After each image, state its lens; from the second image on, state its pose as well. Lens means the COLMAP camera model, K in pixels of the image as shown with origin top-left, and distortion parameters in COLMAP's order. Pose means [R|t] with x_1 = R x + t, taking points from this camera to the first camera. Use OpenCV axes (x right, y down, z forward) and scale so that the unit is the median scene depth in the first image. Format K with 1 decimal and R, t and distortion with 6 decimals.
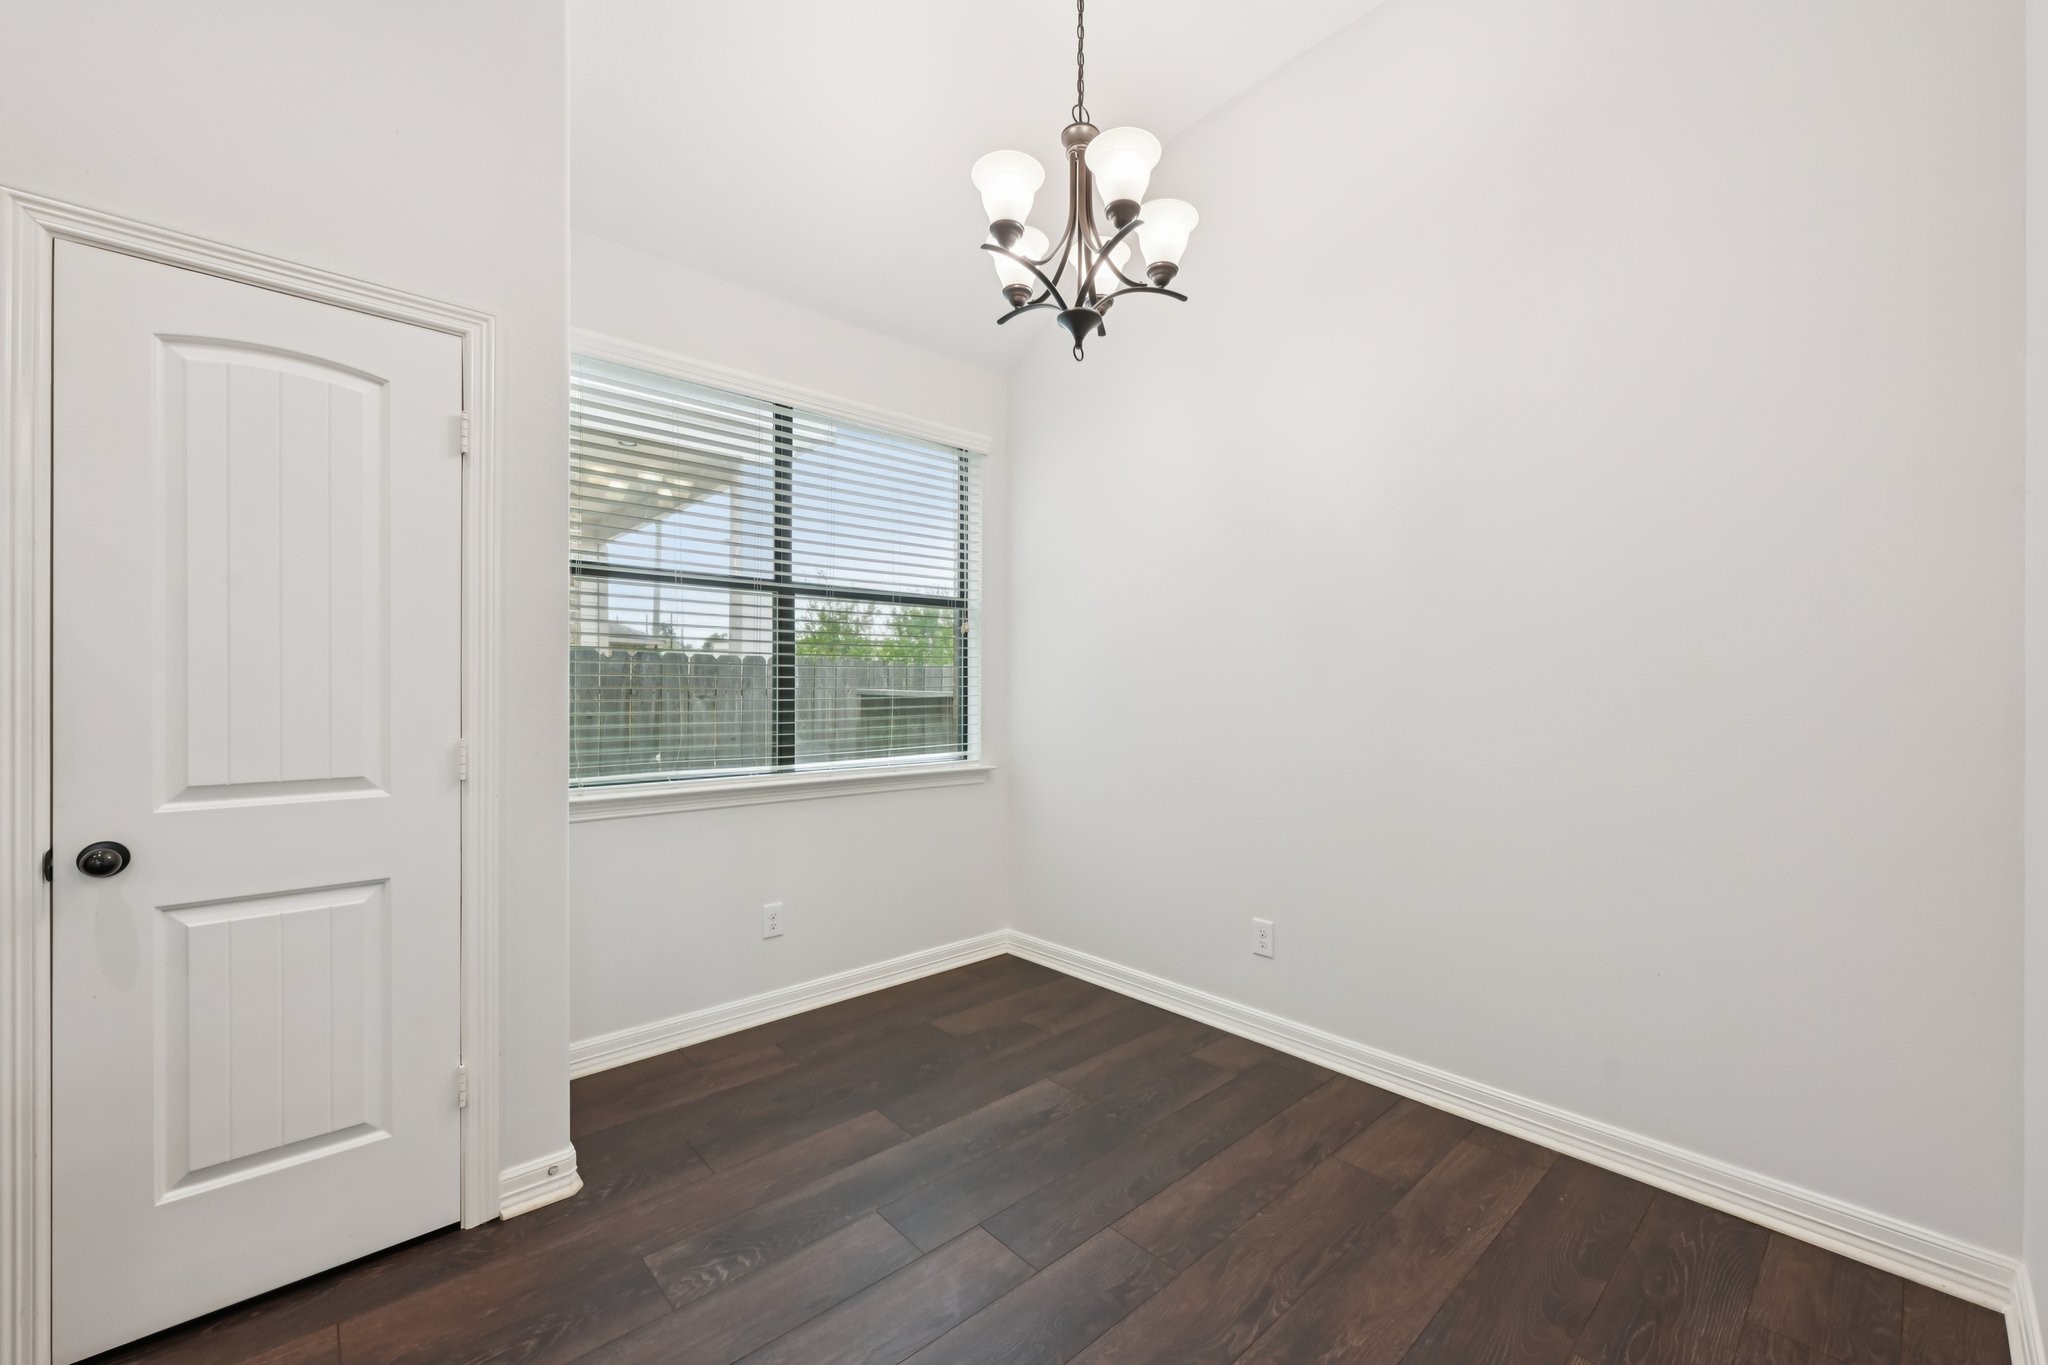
lens RADIAL K [[811.8, 0, 1025.7], [0, 811.8, 688.4], [0, 0, 1]] dist [-0.001619, 0.000167]
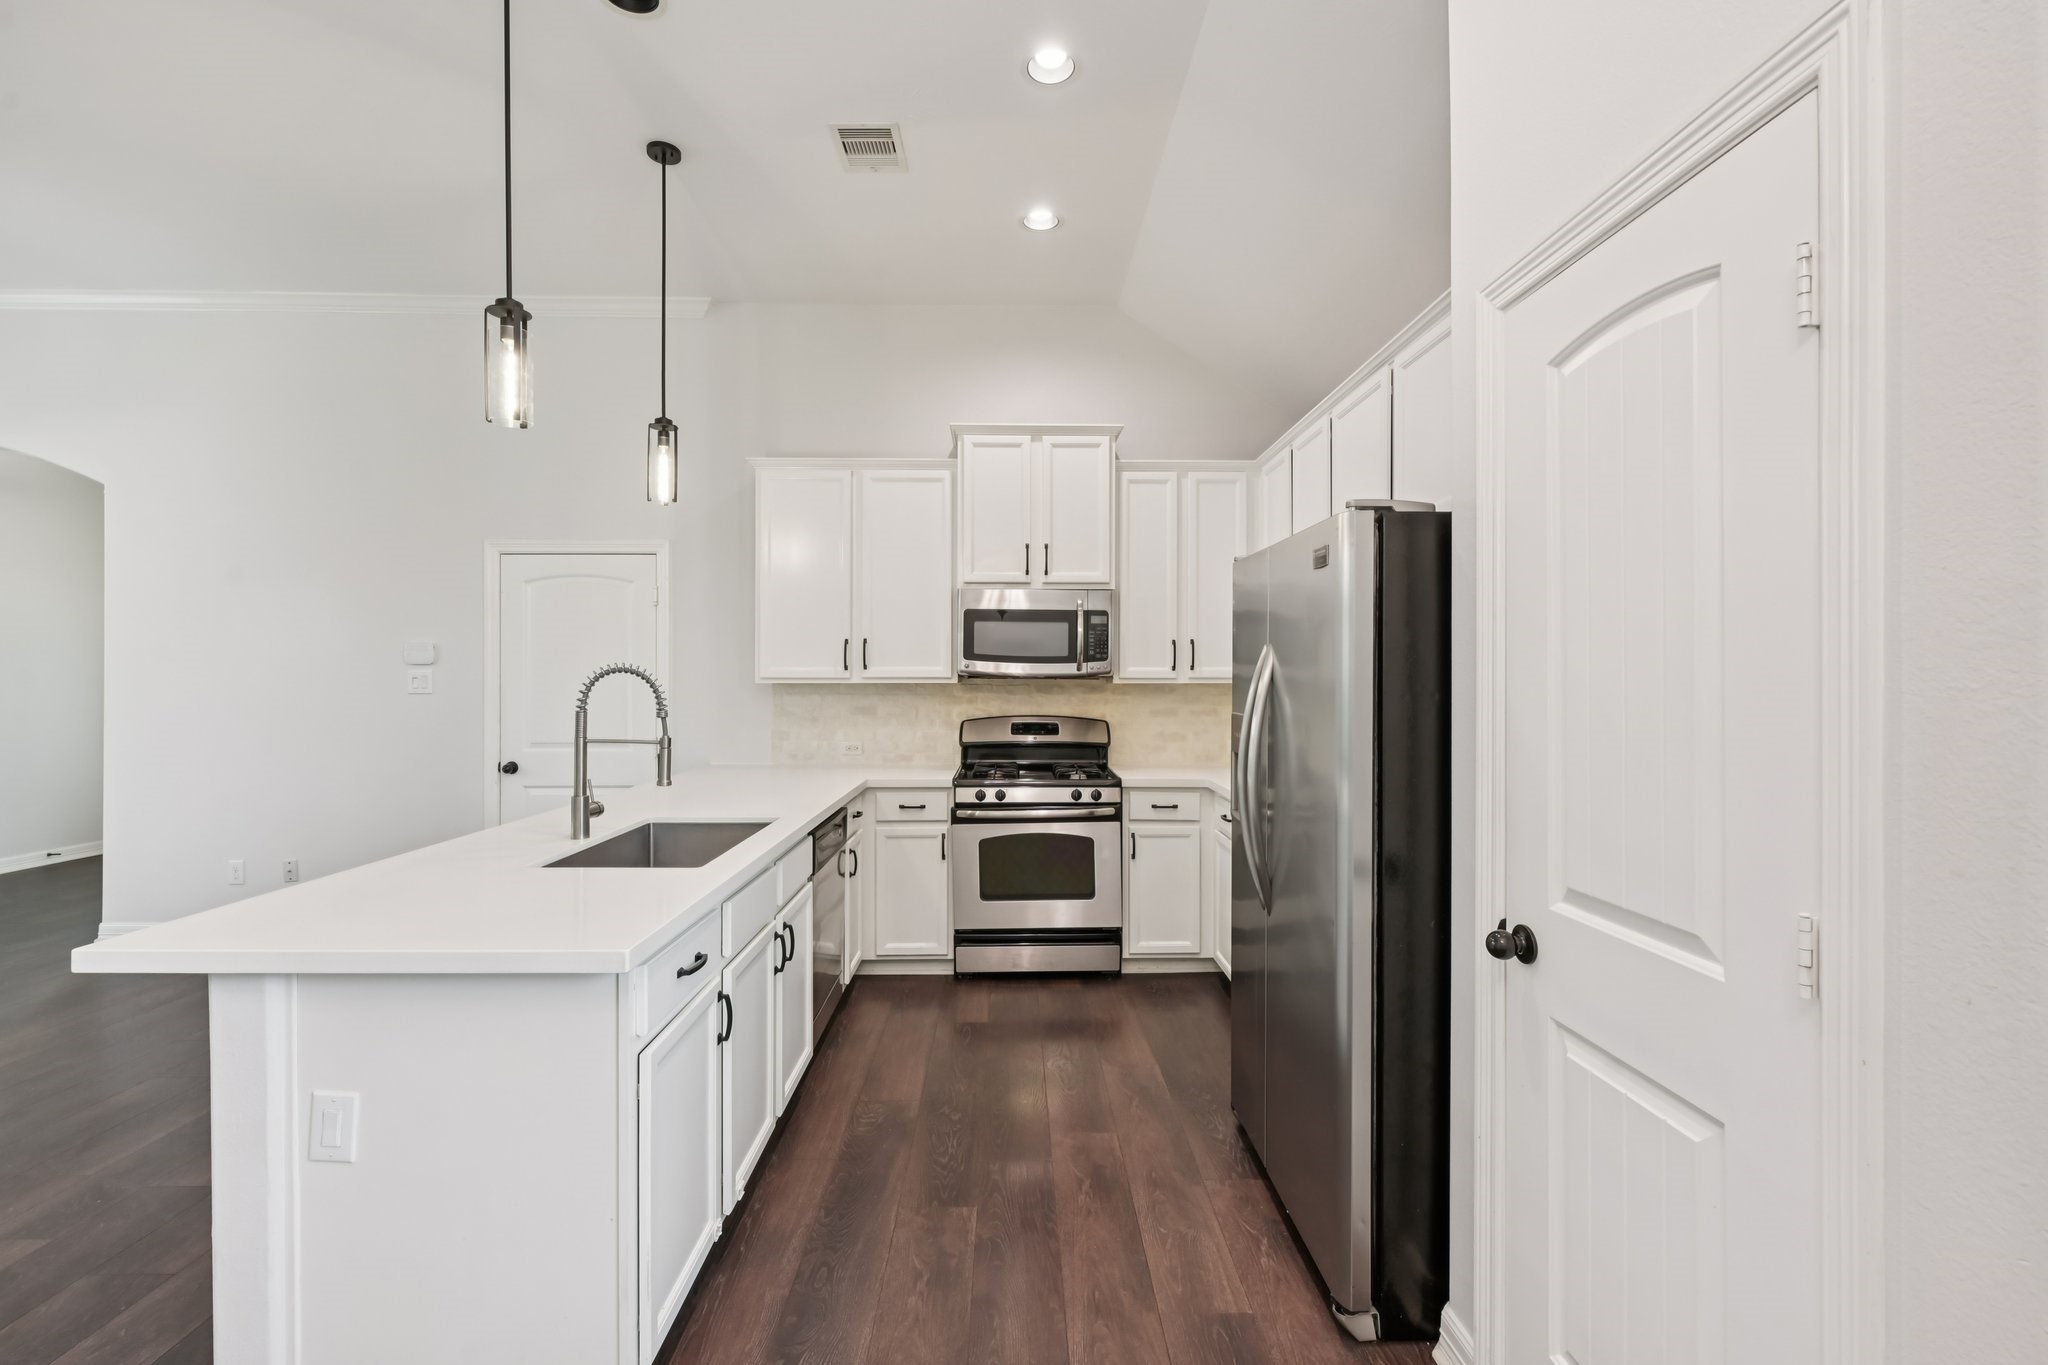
lens RADIAL K [[873.1, 0, 1019.0], [0, 873.1, 676.8], [0, 0, 1]] dist [0.001256, 0.000155]
pose [[-0.662528, -0.001546, -0.749036, 0.011957], [0.000456, 0.999997, -0.002467, -0.072941], [0.749037, -0.001976, -0.662525, 0.912362]]
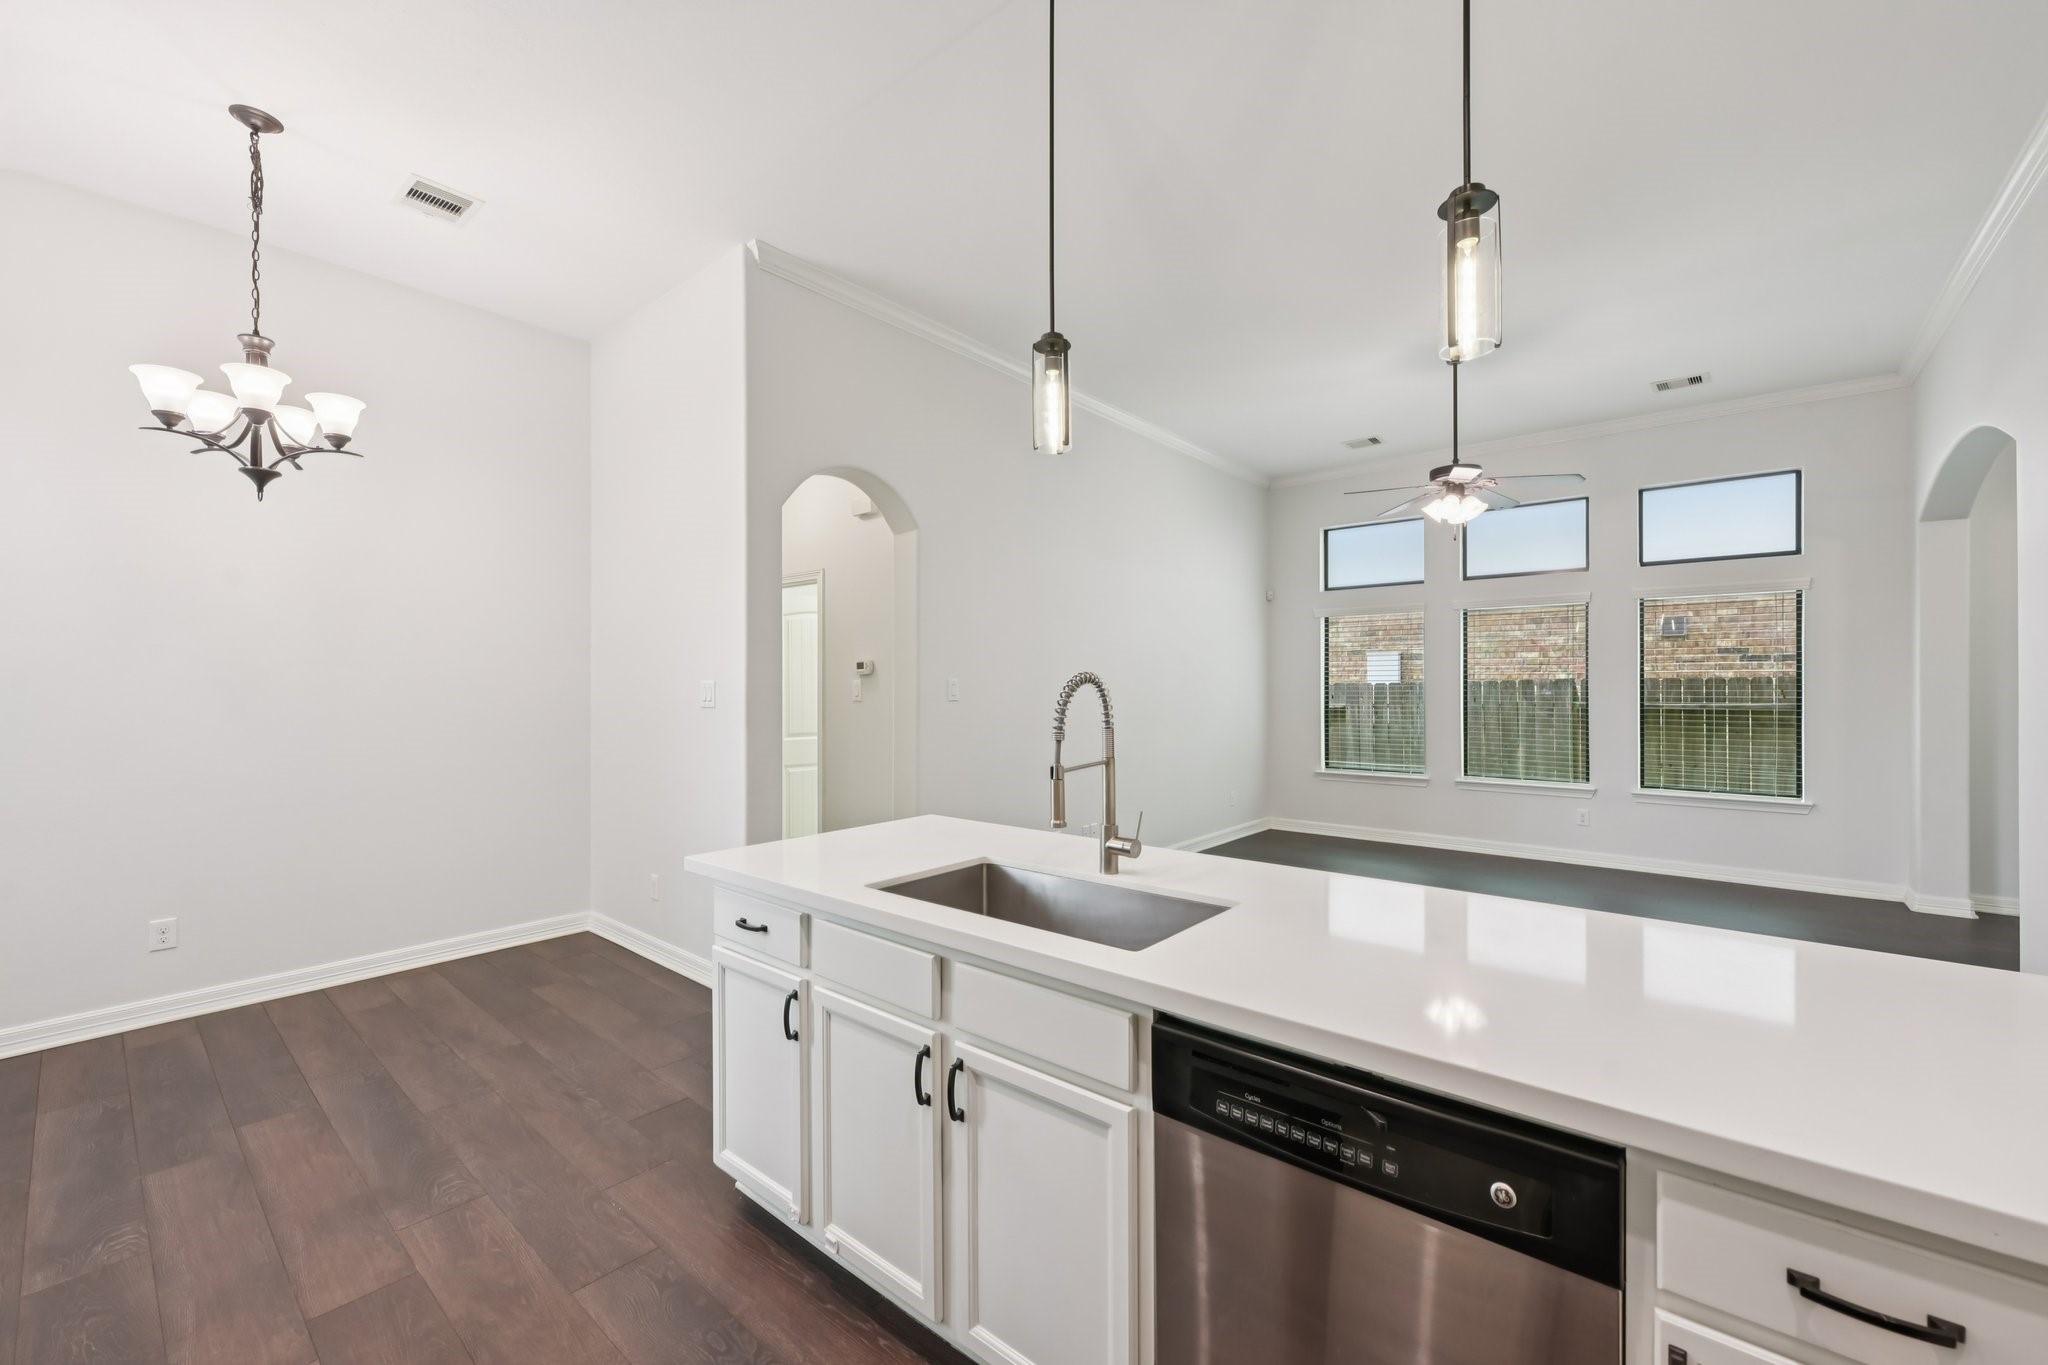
lens RADIAL K [[814.3, 0, 1027.1], [0, 814.3, 682.9], [0, 0, 1]] dist [0.000295, -0.000333]
pose [[-0.131274, 0.004295, 0.991337, -1.490998], [0.000192, 0.999991, -0.004307, -0.078528], [-0.991346, -0.000375, -0.131273, -0.136739]]
